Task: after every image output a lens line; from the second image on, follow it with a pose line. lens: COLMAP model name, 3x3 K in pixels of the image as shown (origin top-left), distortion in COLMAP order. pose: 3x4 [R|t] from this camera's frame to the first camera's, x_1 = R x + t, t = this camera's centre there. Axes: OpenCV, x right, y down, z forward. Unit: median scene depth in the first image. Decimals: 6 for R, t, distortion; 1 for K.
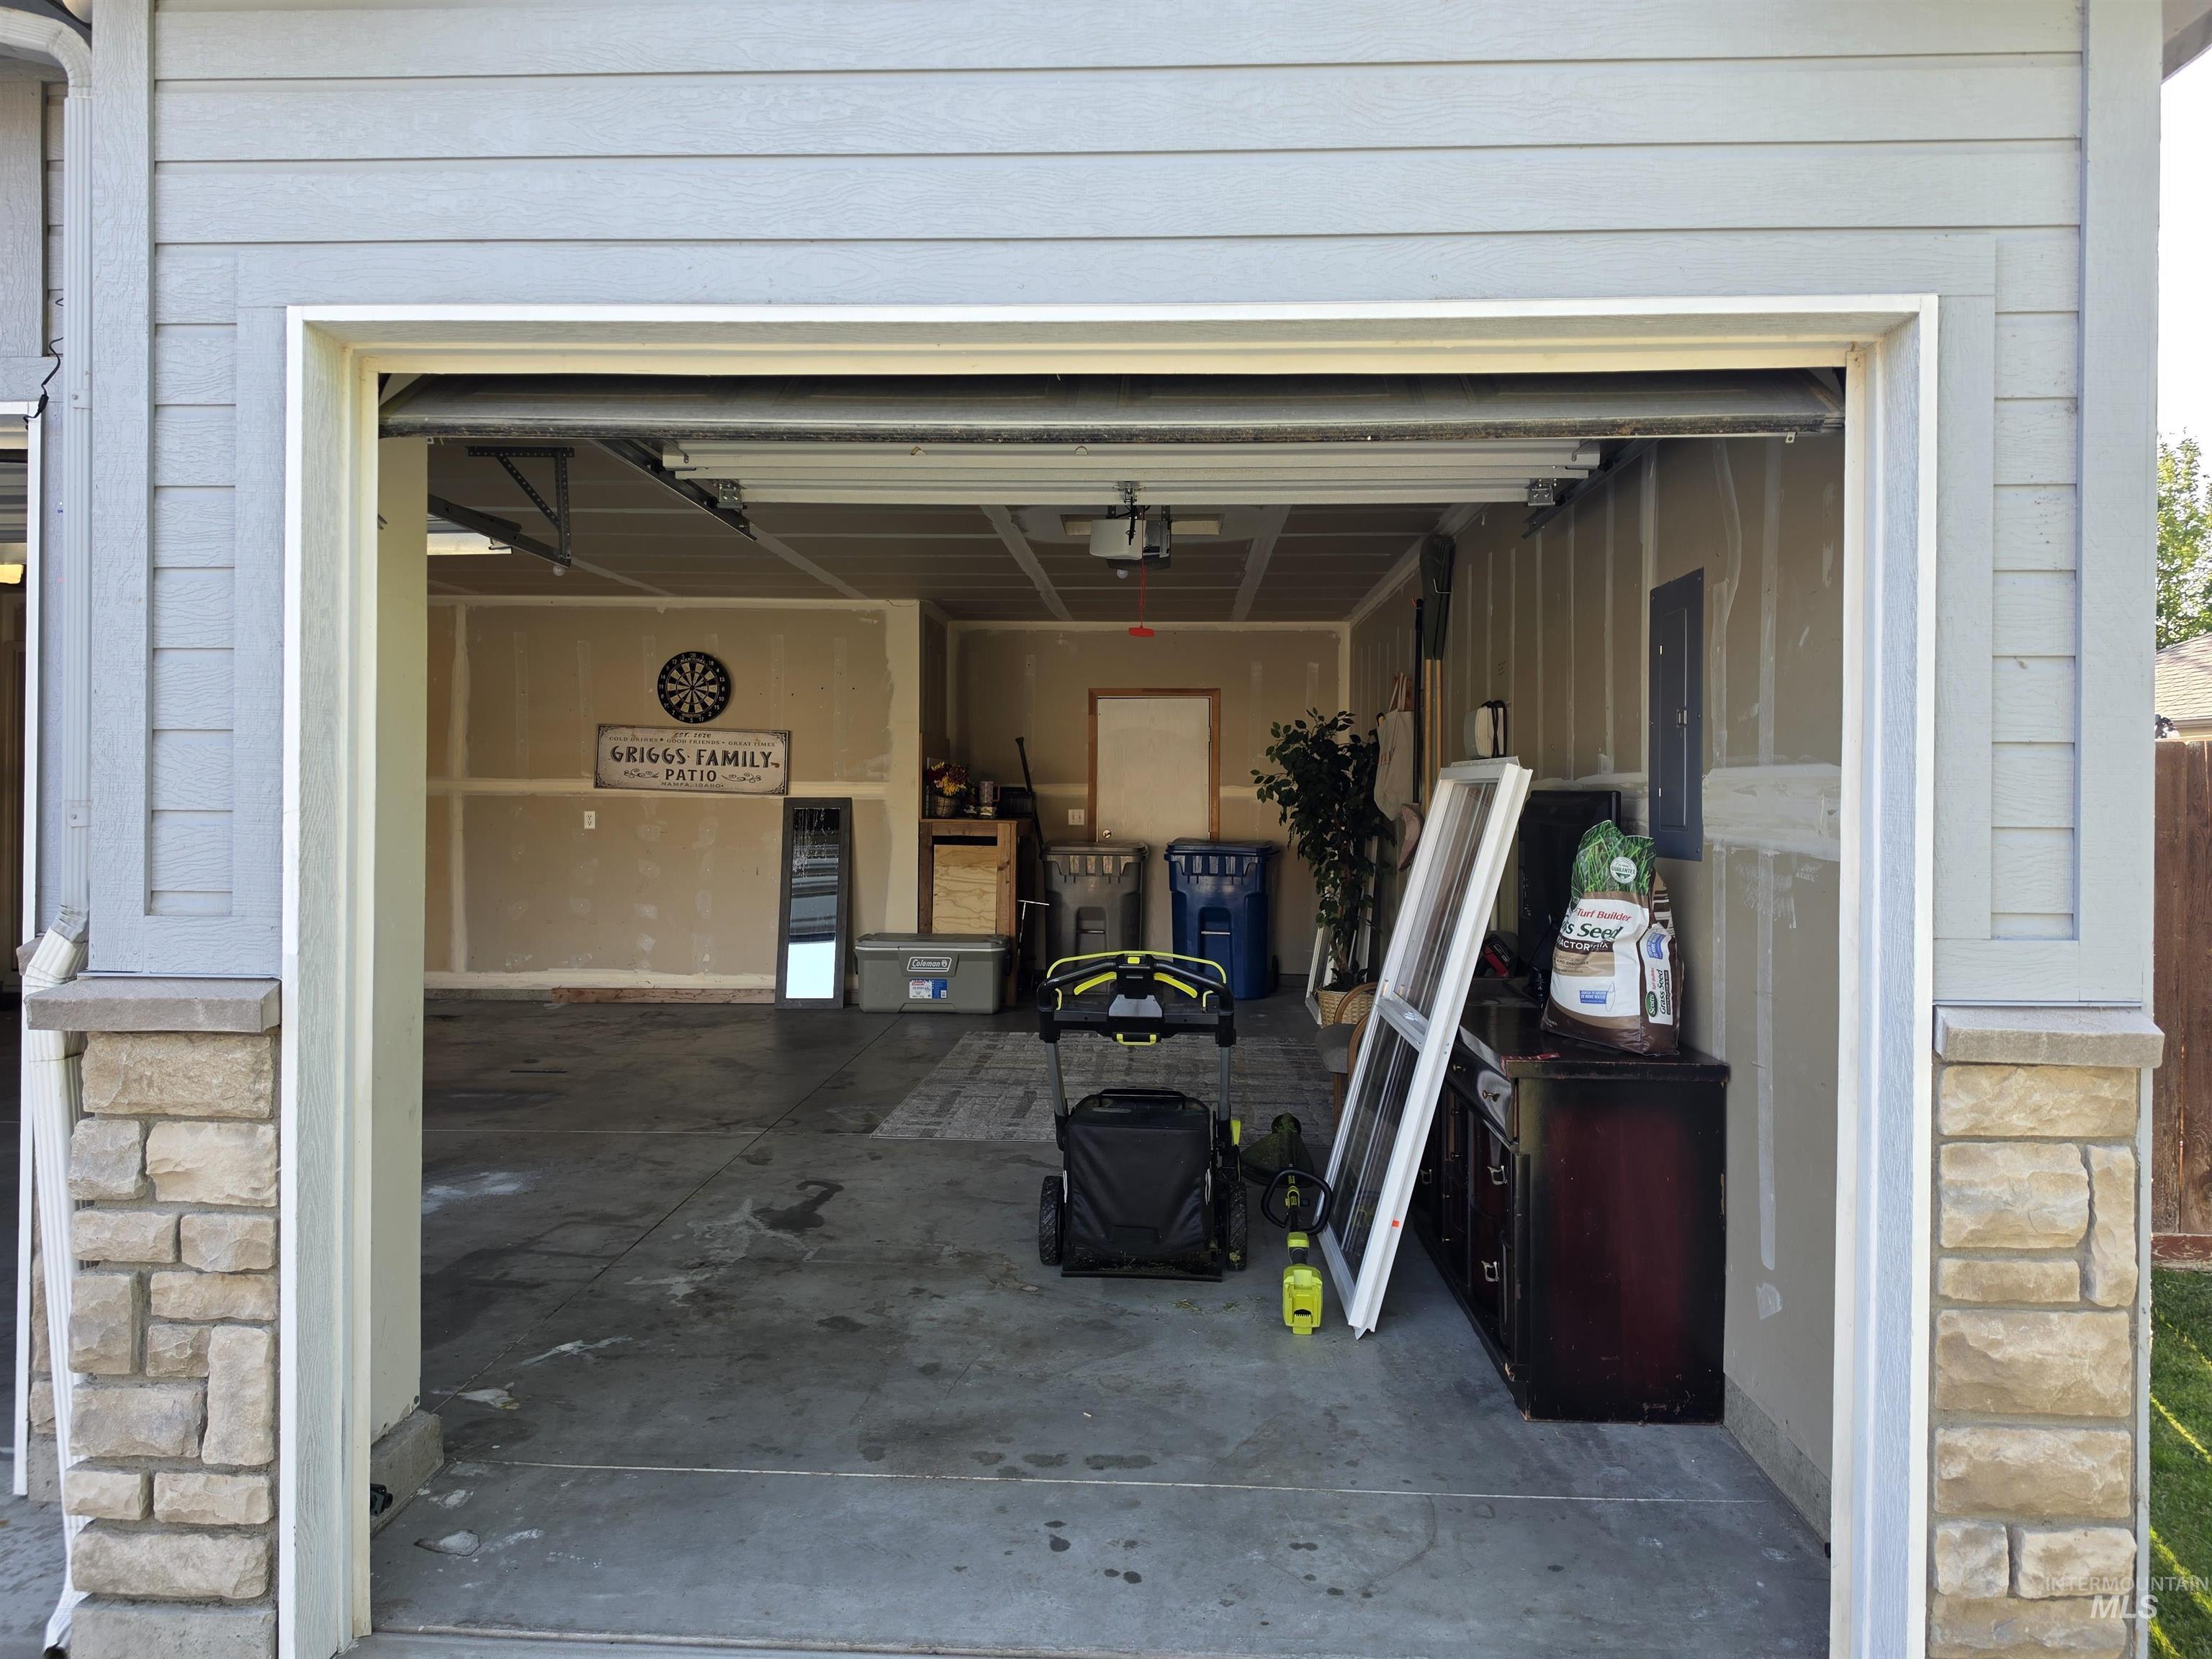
lens RADIAL K [[1551.3, 0, 1098.7], [0, 1551.3, 784.7], [0, 0, 1]] dist [0.085436, -0.122222]
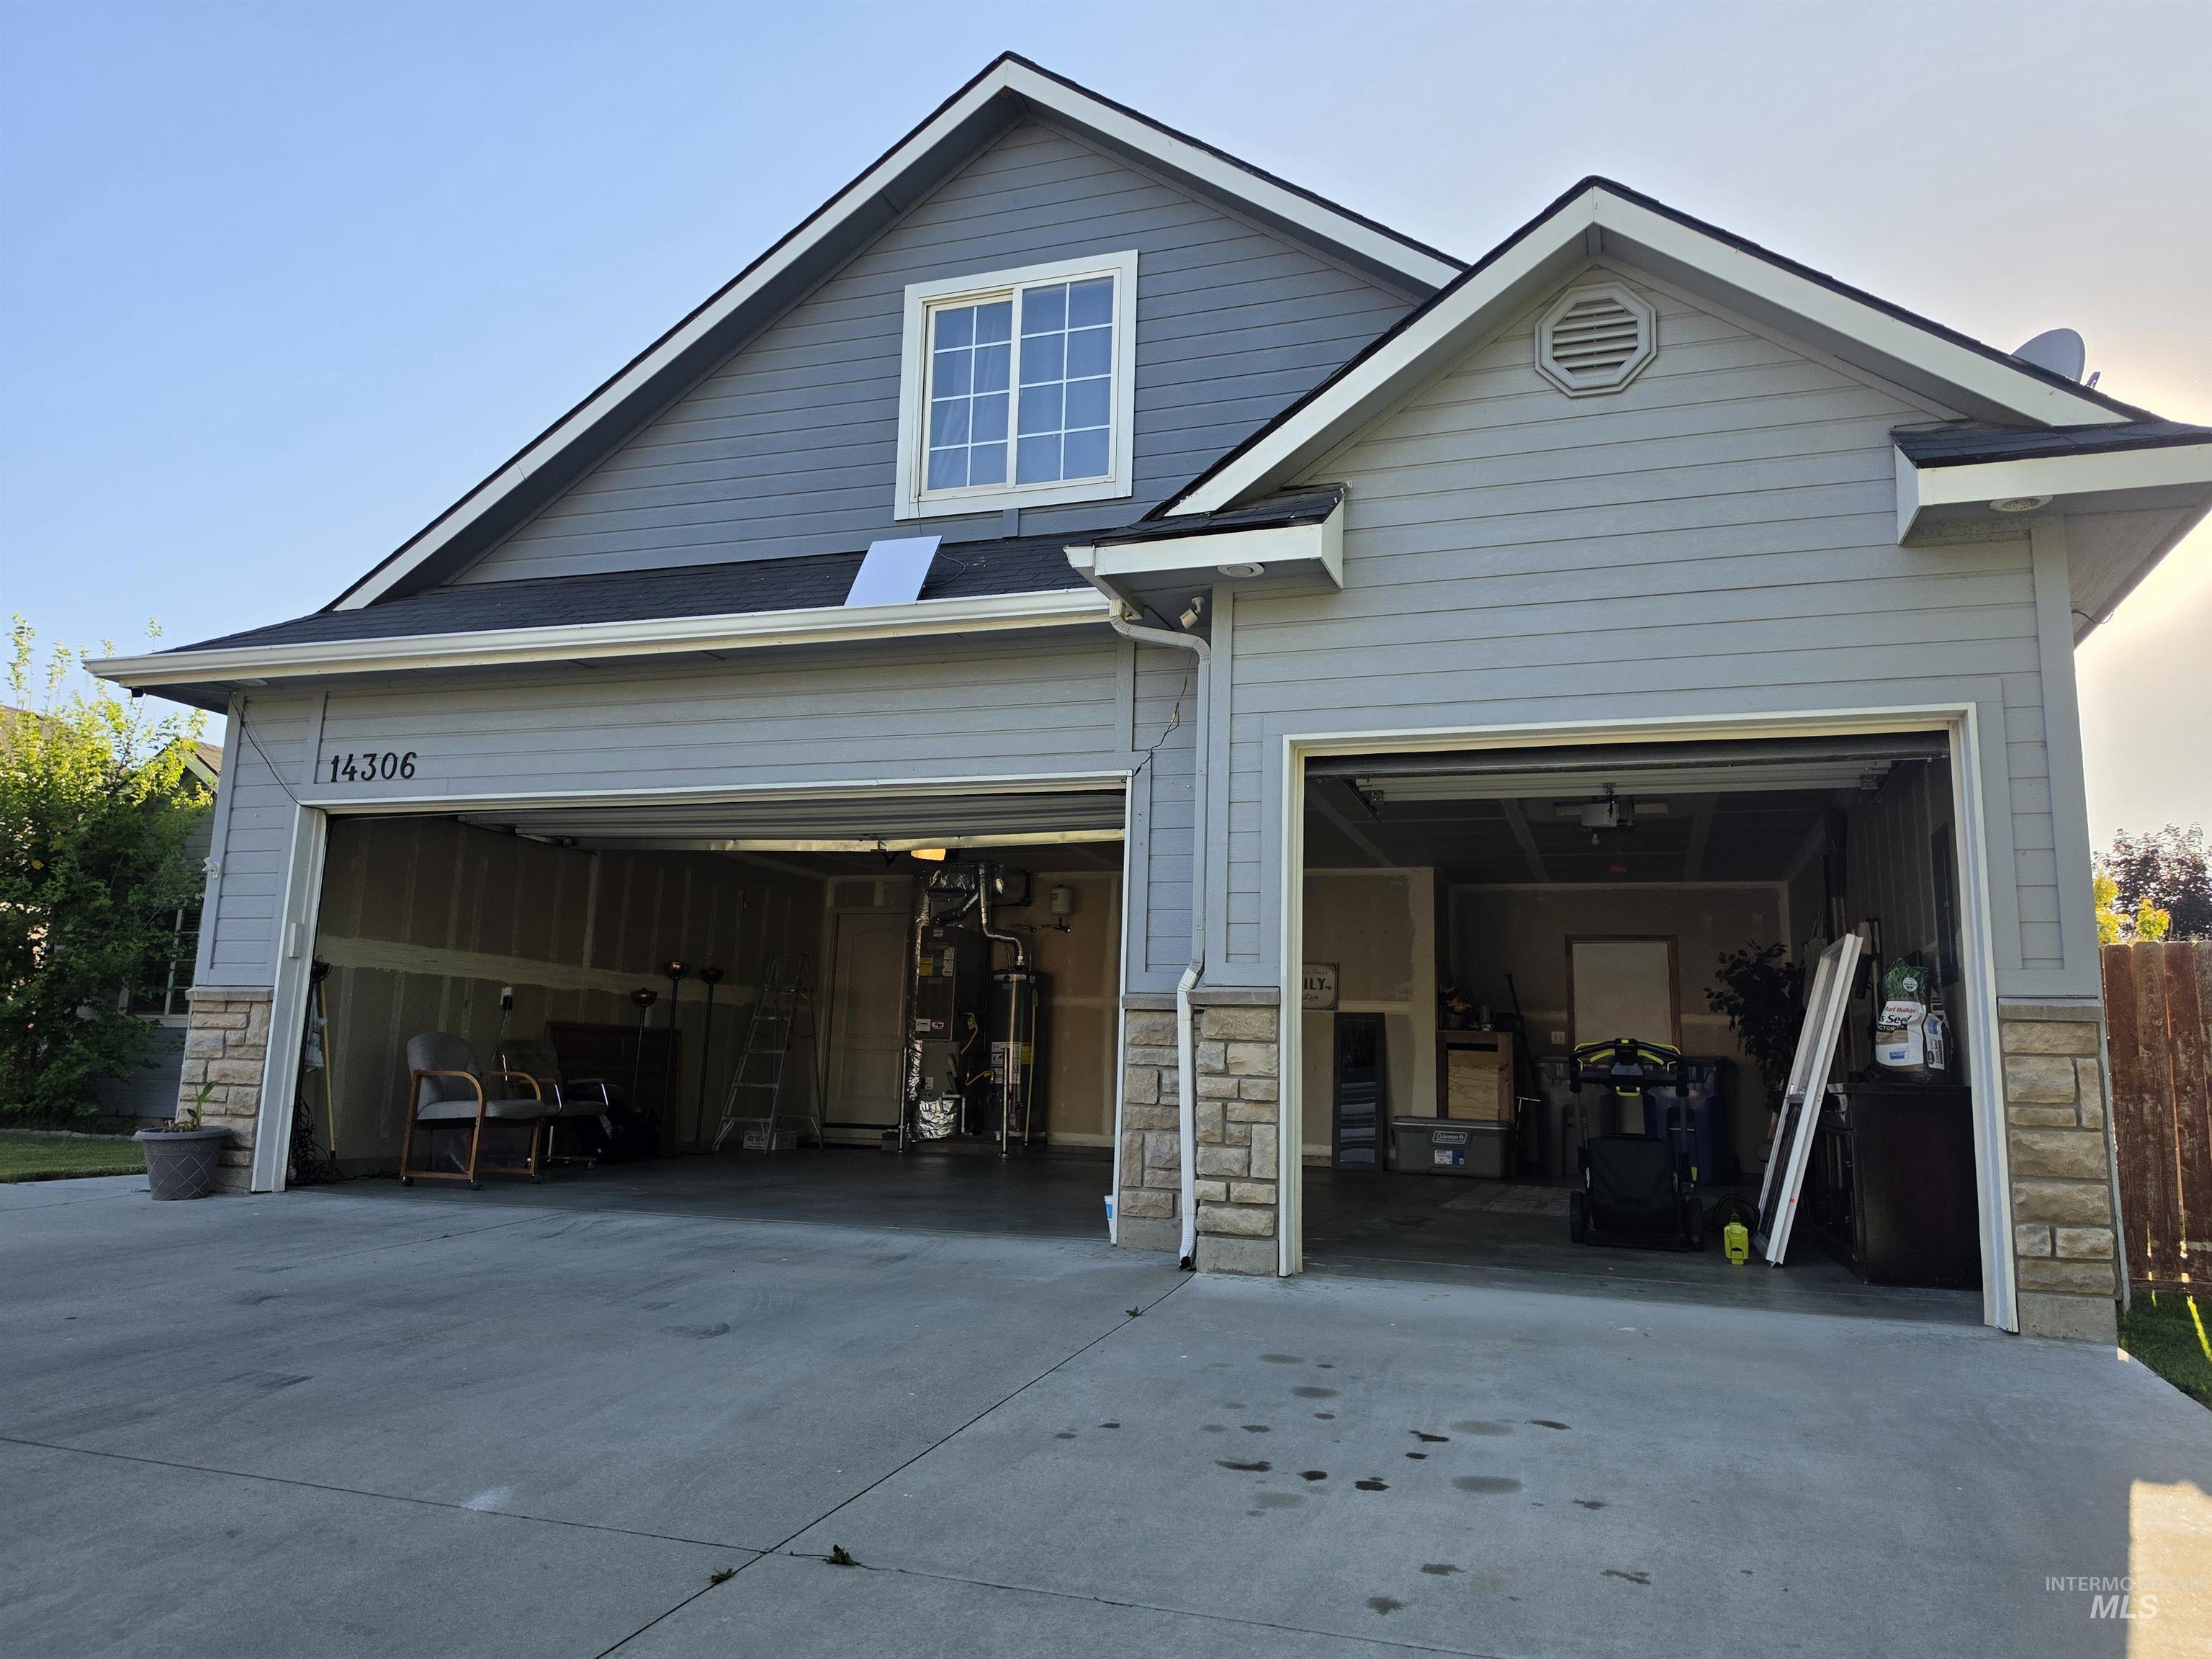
lens RADIAL K [[1509.0, 0, 1113.2], [0, 1509.0, 821.0], [0, 0, 1]] dist [0.151638, -0.196708]
pose [[0.961968, -0.026199, -0.271904, -0.025296], [-0.018412, 0.986907, -0.160233, 0.068807], [0.272542, 0.159146, 0.948891, -0.398703]]
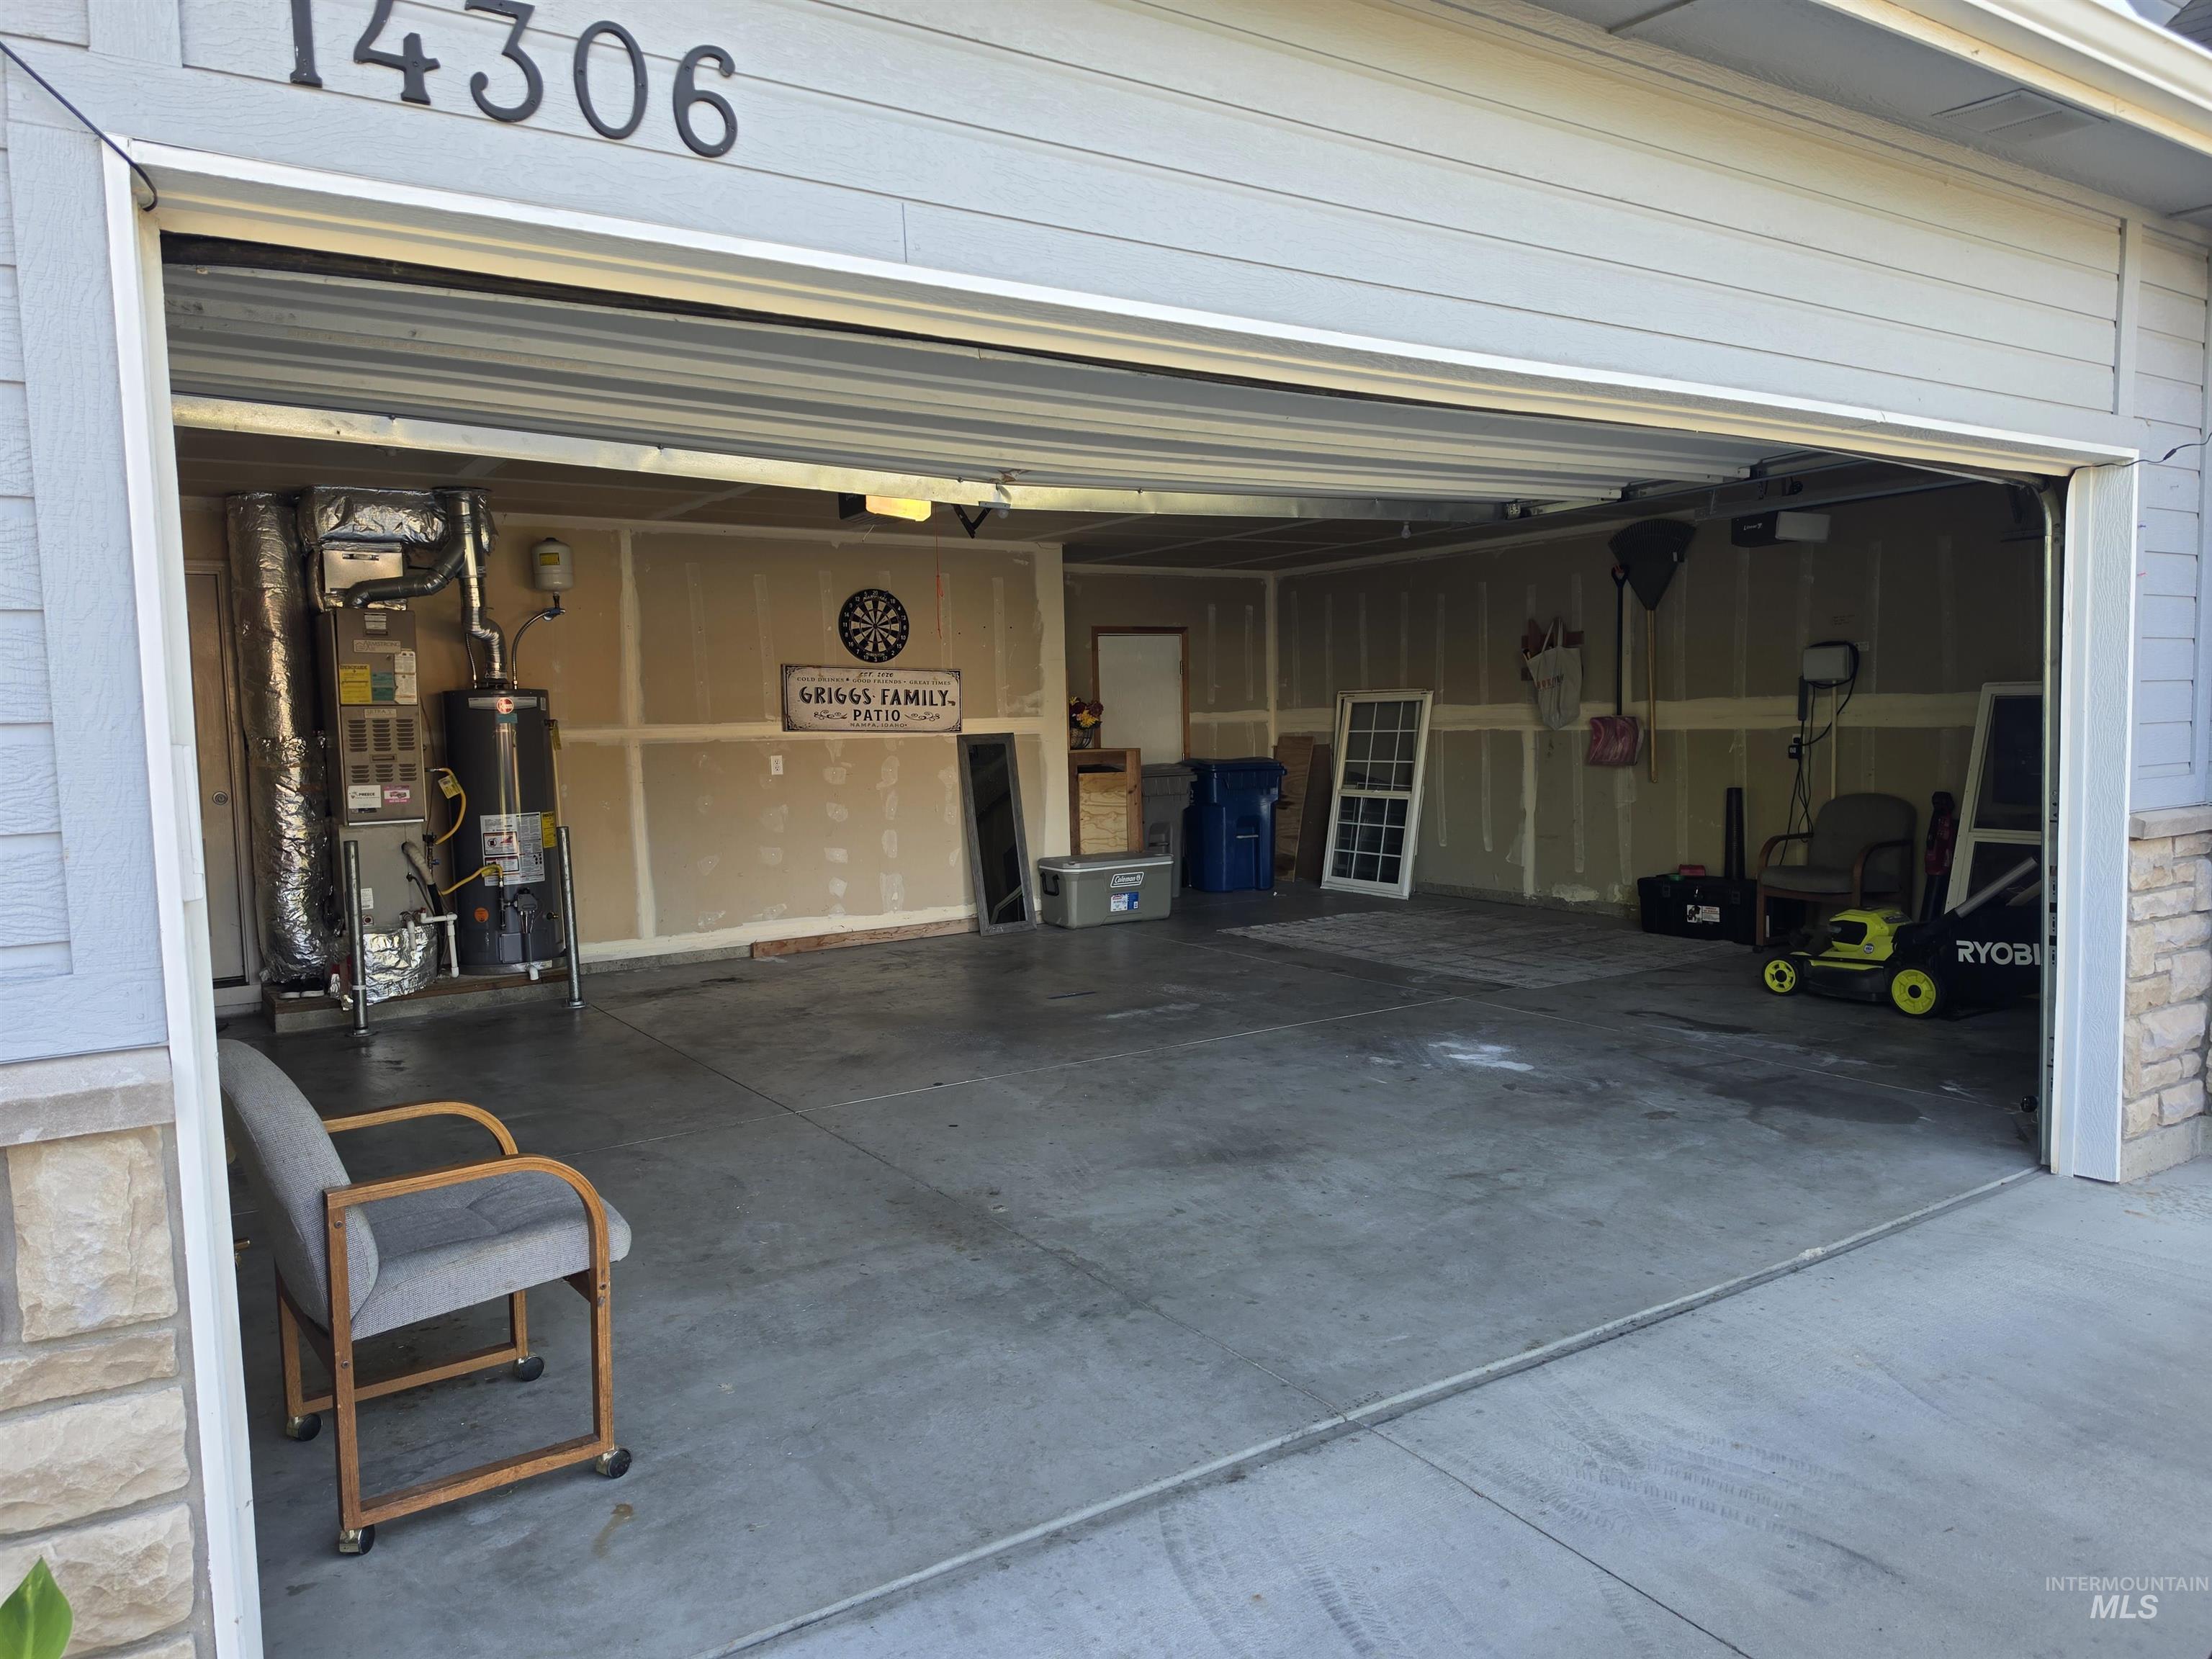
lens RADIAL K [[1509.0, 0, 1113.2], [0, 1509.0, 821.0], [0, 0, 1]] dist [0.151638, -0.196708]
pose [[0.814209, -0.069156, 0.576438, -0.802797], [0.026809, 0.996300, 0.081659, -0.015784], [-0.579953, -0.051034, 0.813050, 0.143594]]
